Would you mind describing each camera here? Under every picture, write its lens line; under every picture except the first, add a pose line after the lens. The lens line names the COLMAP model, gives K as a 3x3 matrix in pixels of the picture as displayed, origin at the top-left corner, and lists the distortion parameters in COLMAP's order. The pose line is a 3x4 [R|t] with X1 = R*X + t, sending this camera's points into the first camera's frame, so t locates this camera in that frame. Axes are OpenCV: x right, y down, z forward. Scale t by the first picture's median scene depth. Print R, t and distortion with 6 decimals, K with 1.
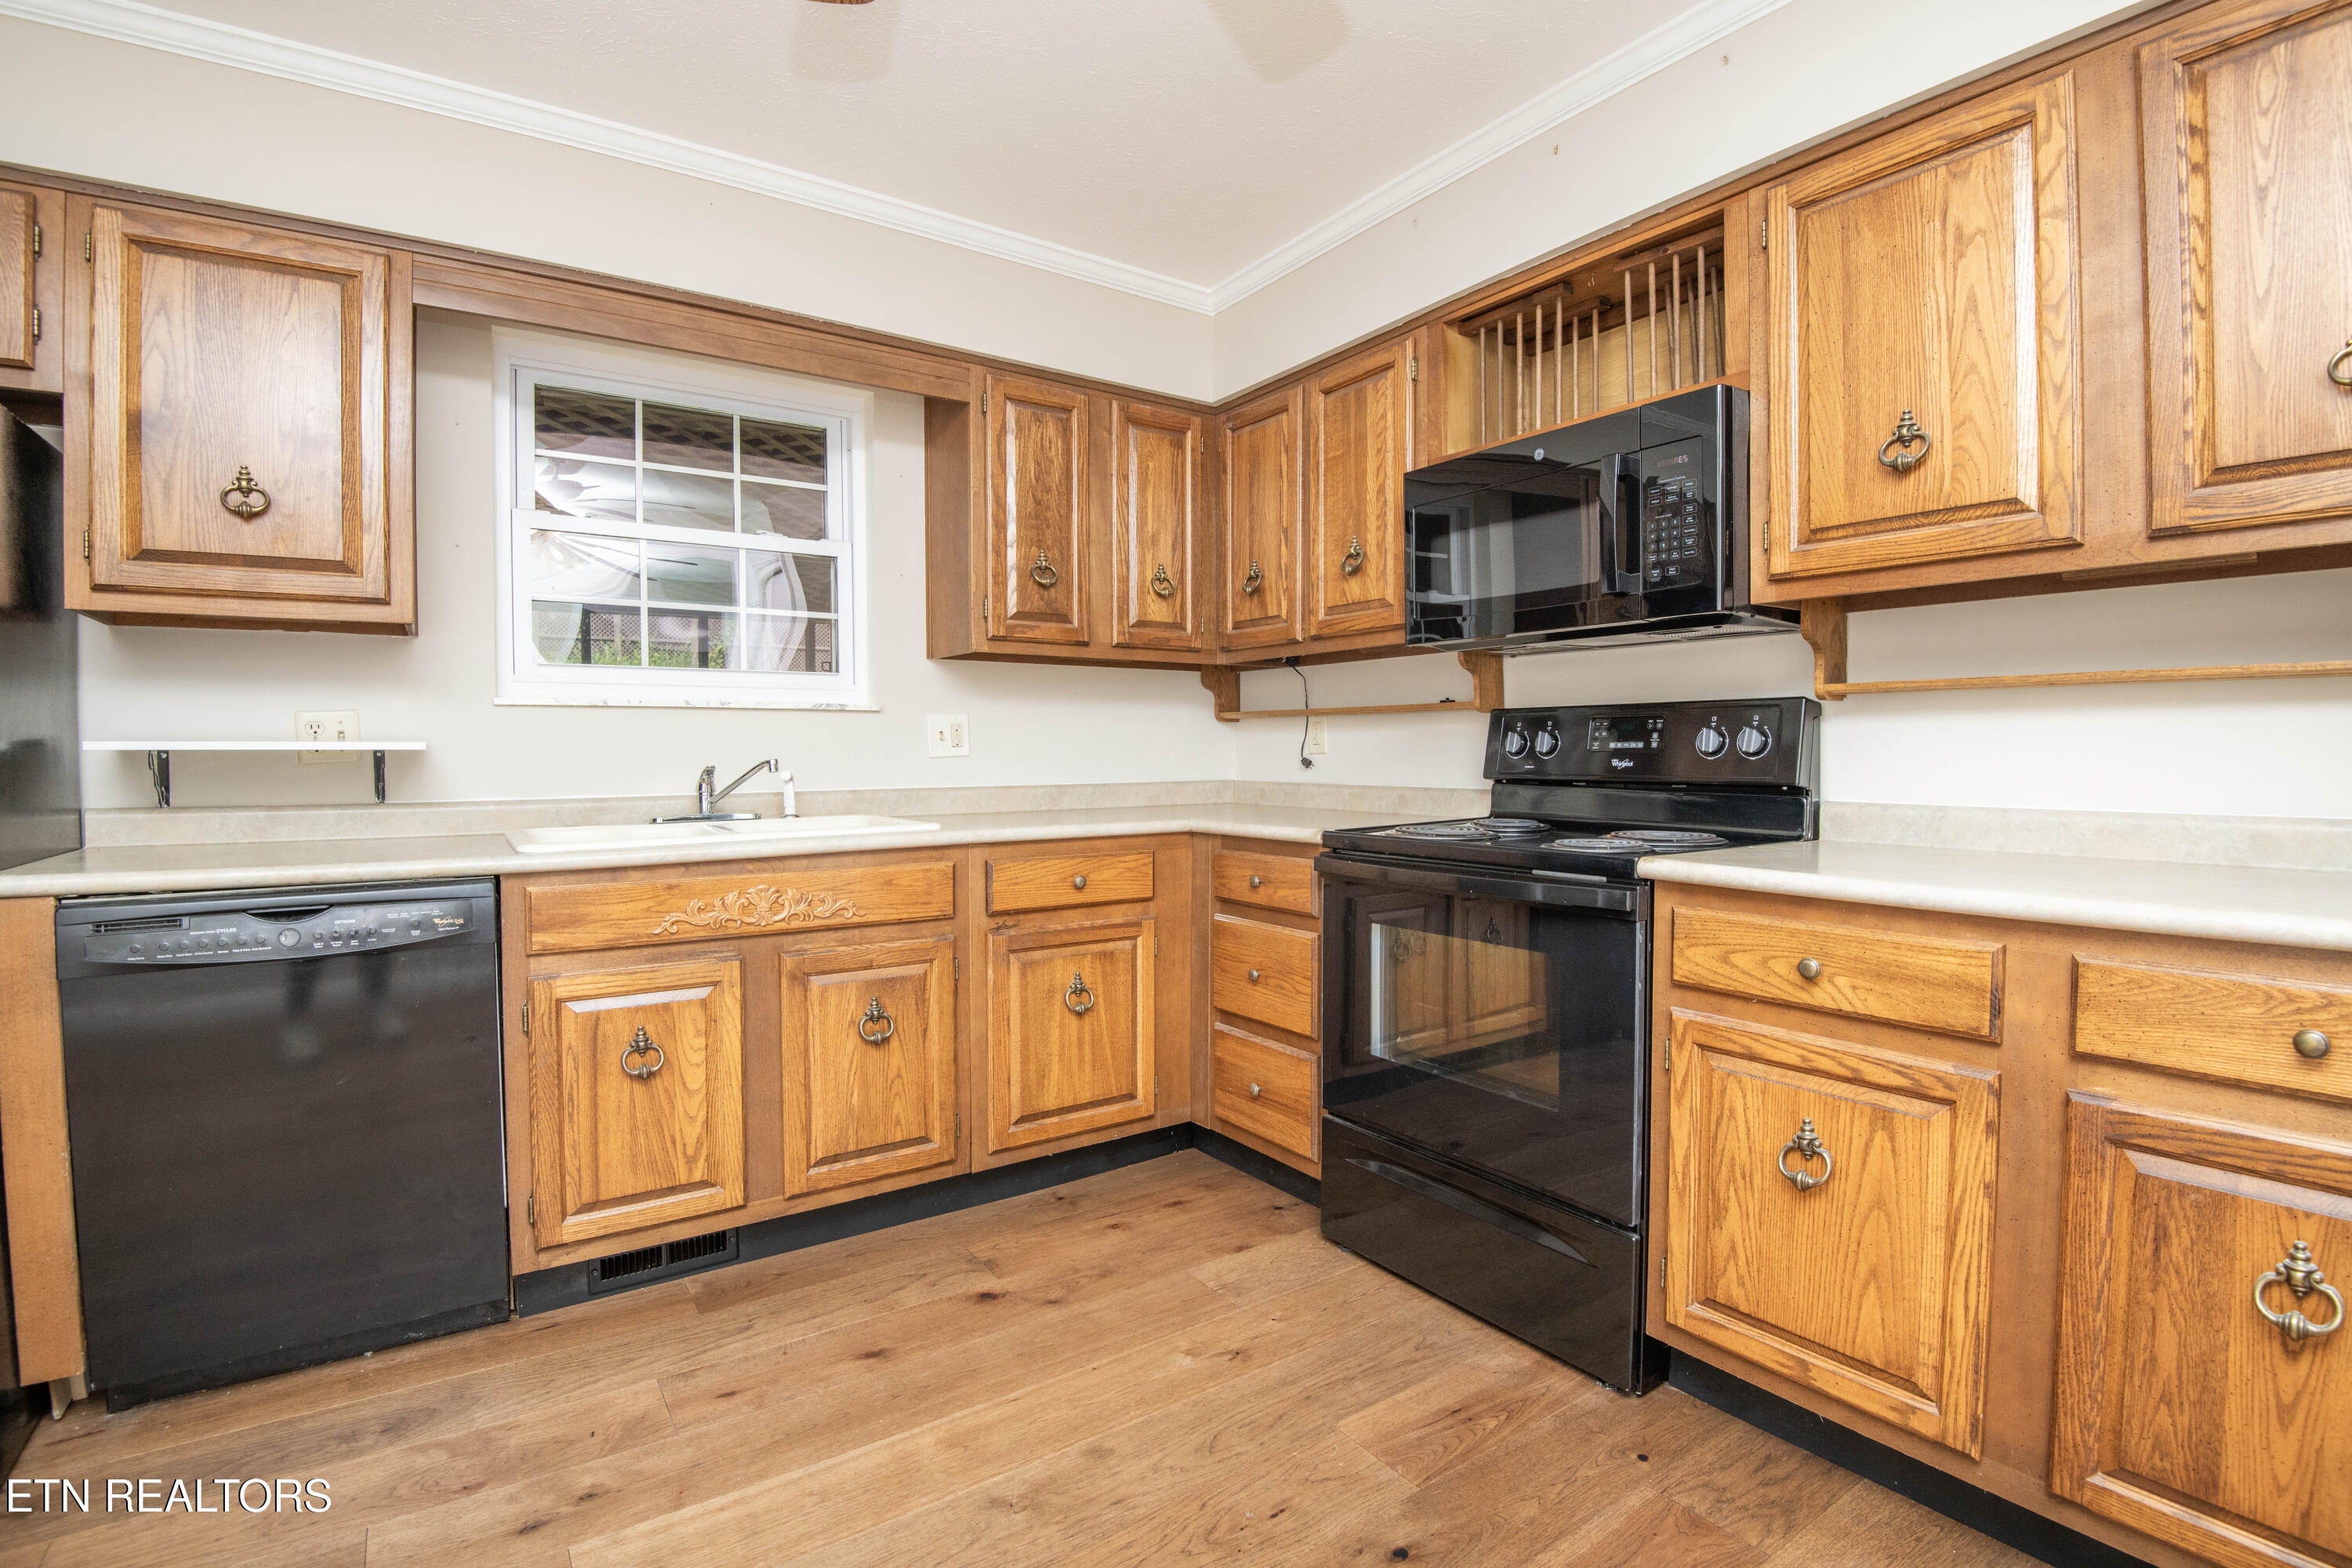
lens RADIAL K [[1116.7, 0, 1156.2], [0, 1116.7, 774.8], [0, 0, 1]] dist [-0.027711, -0.008836]
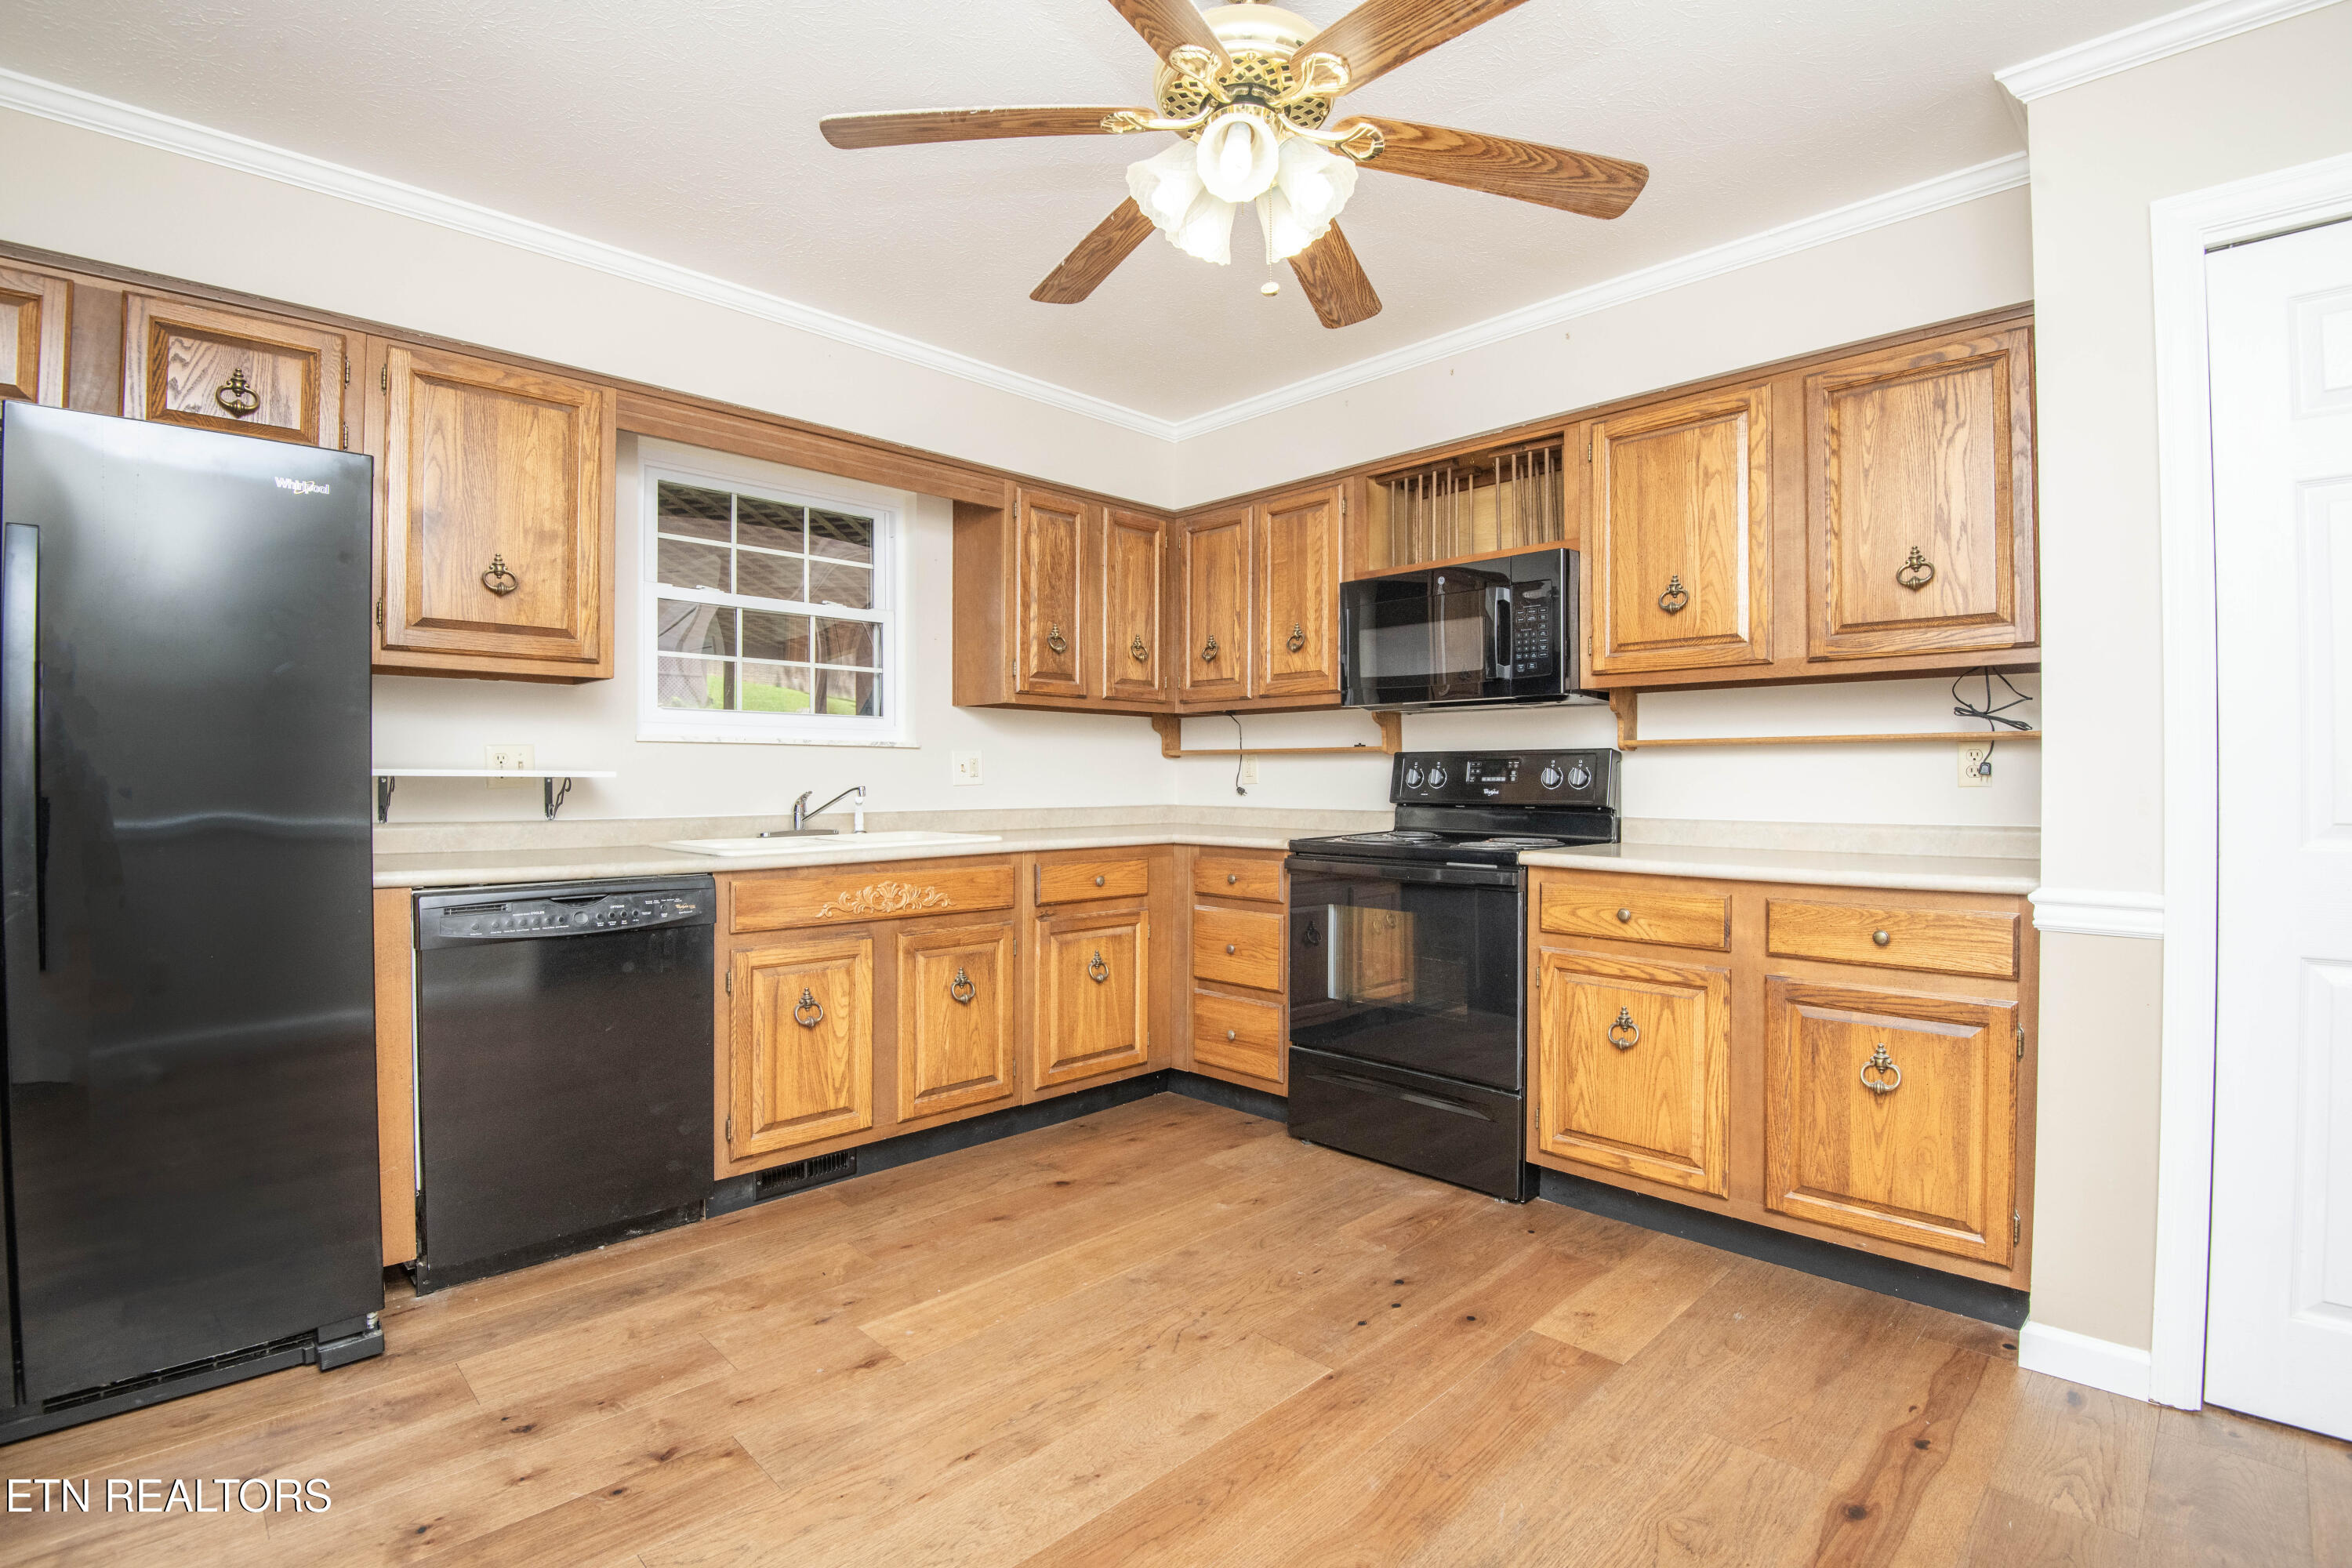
lens RADIAL K [[1116.7, 0, 1160.2], [0, 1116.7, 775.7], [0, 0, 1]] dist [-0.027711, -0.008836]
pose [[0.984616, 0.006384, 0.174613, -0.290156], [-0.001890, 0.999663, -0.025891, 0.007826], [-0.174720, 0.025163, 0.984297, -0.392997]]
